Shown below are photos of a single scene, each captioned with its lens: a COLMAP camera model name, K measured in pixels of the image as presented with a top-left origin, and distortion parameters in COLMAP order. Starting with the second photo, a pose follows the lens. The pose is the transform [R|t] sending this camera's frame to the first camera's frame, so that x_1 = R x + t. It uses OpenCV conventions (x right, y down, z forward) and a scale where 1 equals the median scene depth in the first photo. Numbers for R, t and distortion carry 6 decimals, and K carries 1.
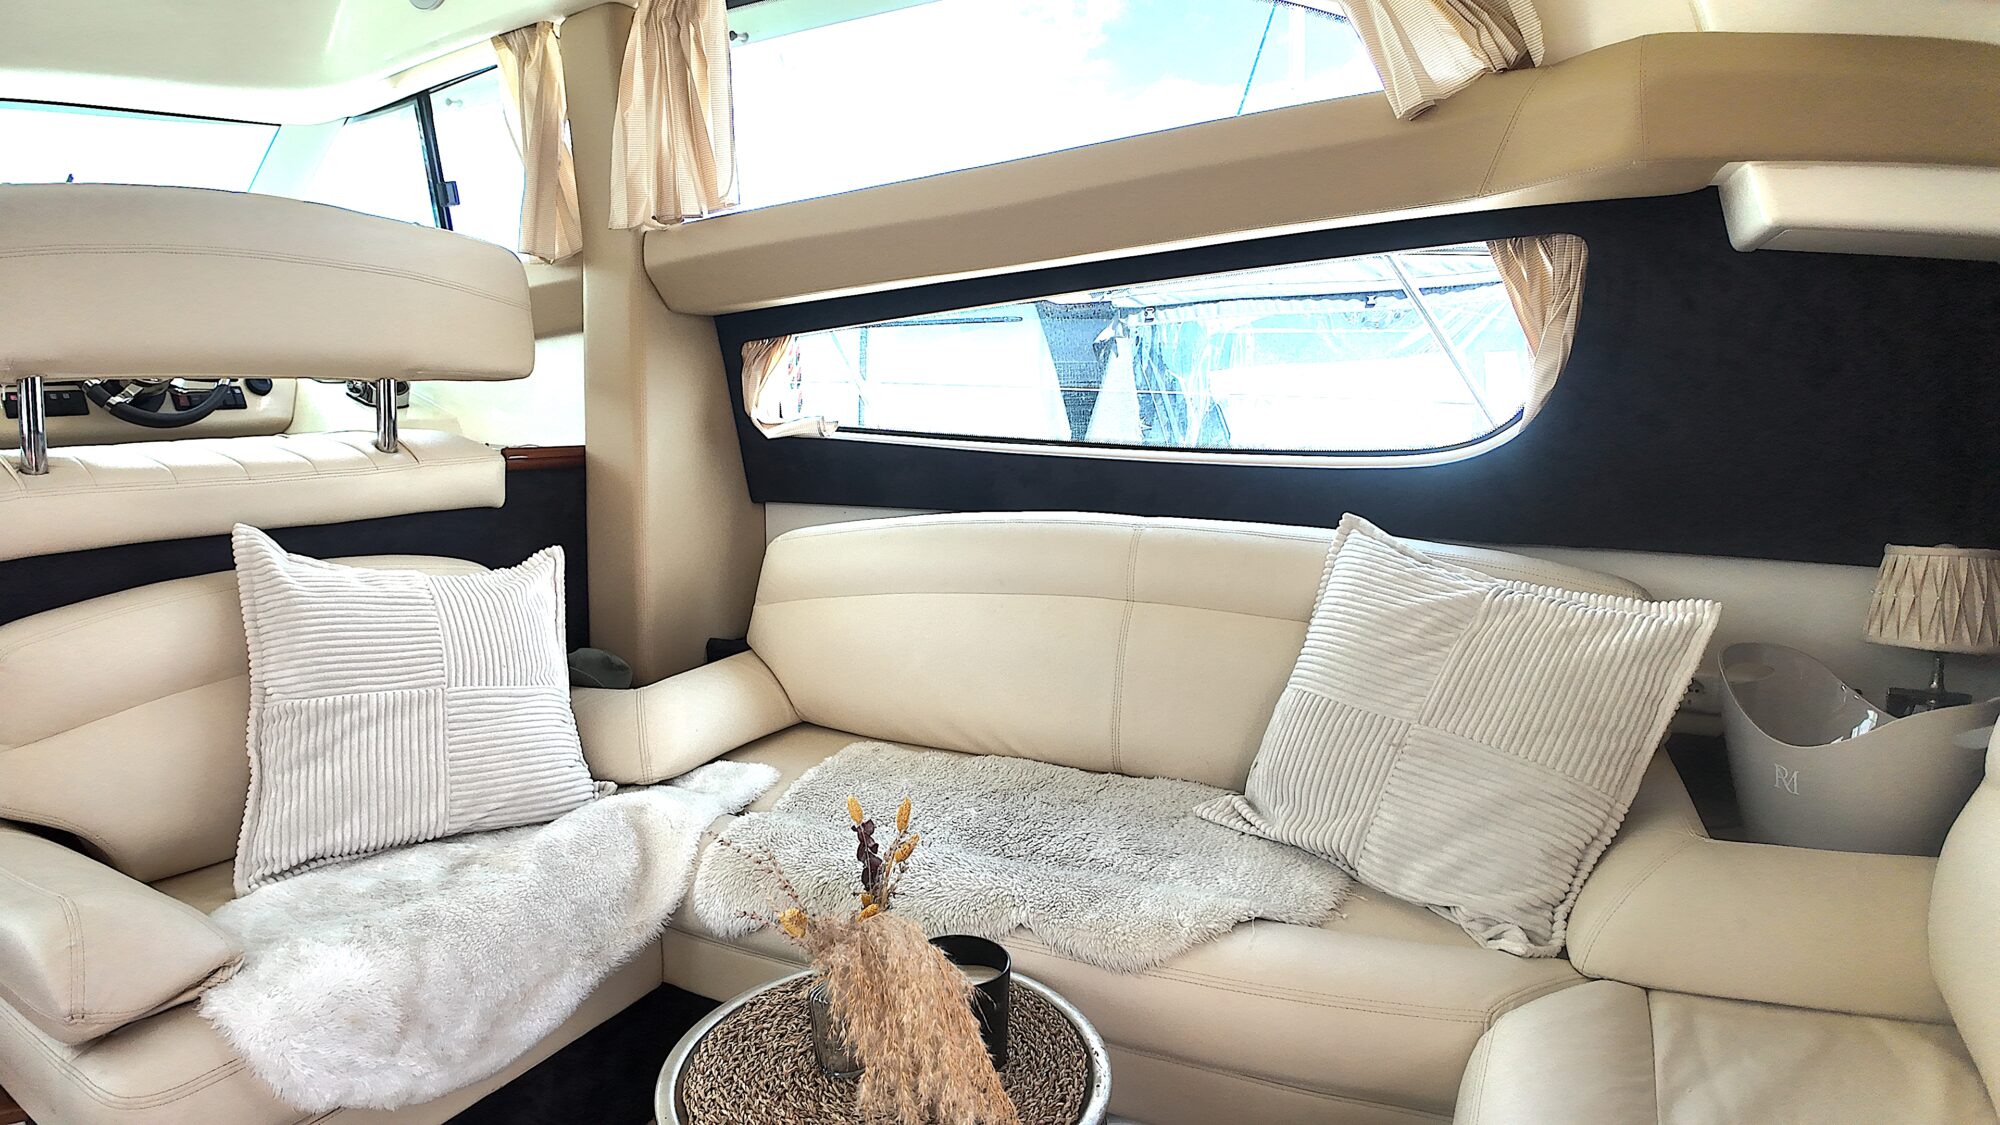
lens RADIAL K [[1084.5, 0, 1000.0], [0, 1084.5, 562.5], [0, 0, 1]] dist [-0.135294, 0.002288]
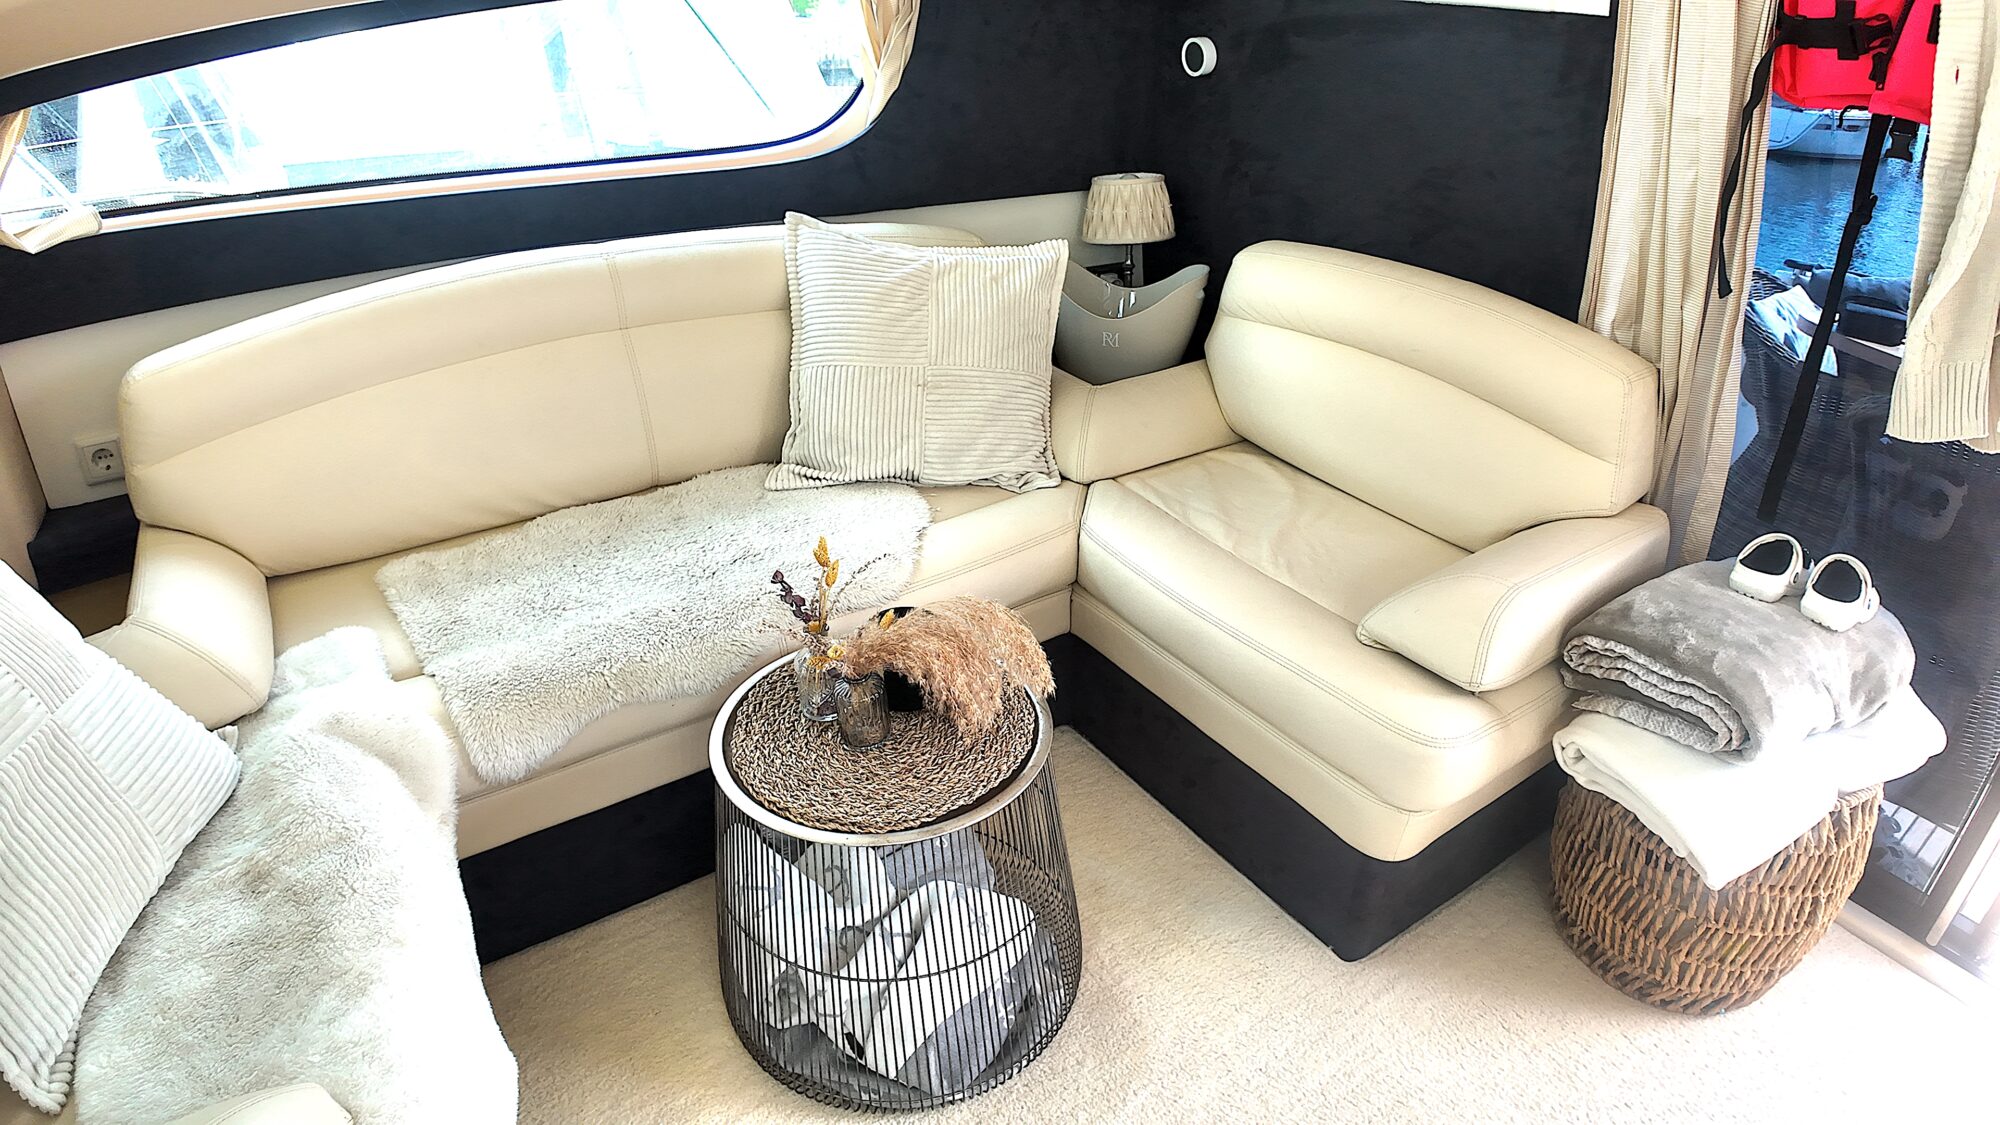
lens RADIAL K [[1084.5, 0, 1000.0], [0, 1084.5, 562.5], [0, 0, 1]] dist [-0.135294, 0.002288]
pose [[0.504876, -0.401724, 0.764015, -0.695574], [0.116075, 0.908661, 0.401076, -0.155803], [-0.855352, -0.113811, 0.505391, 0.171625]]
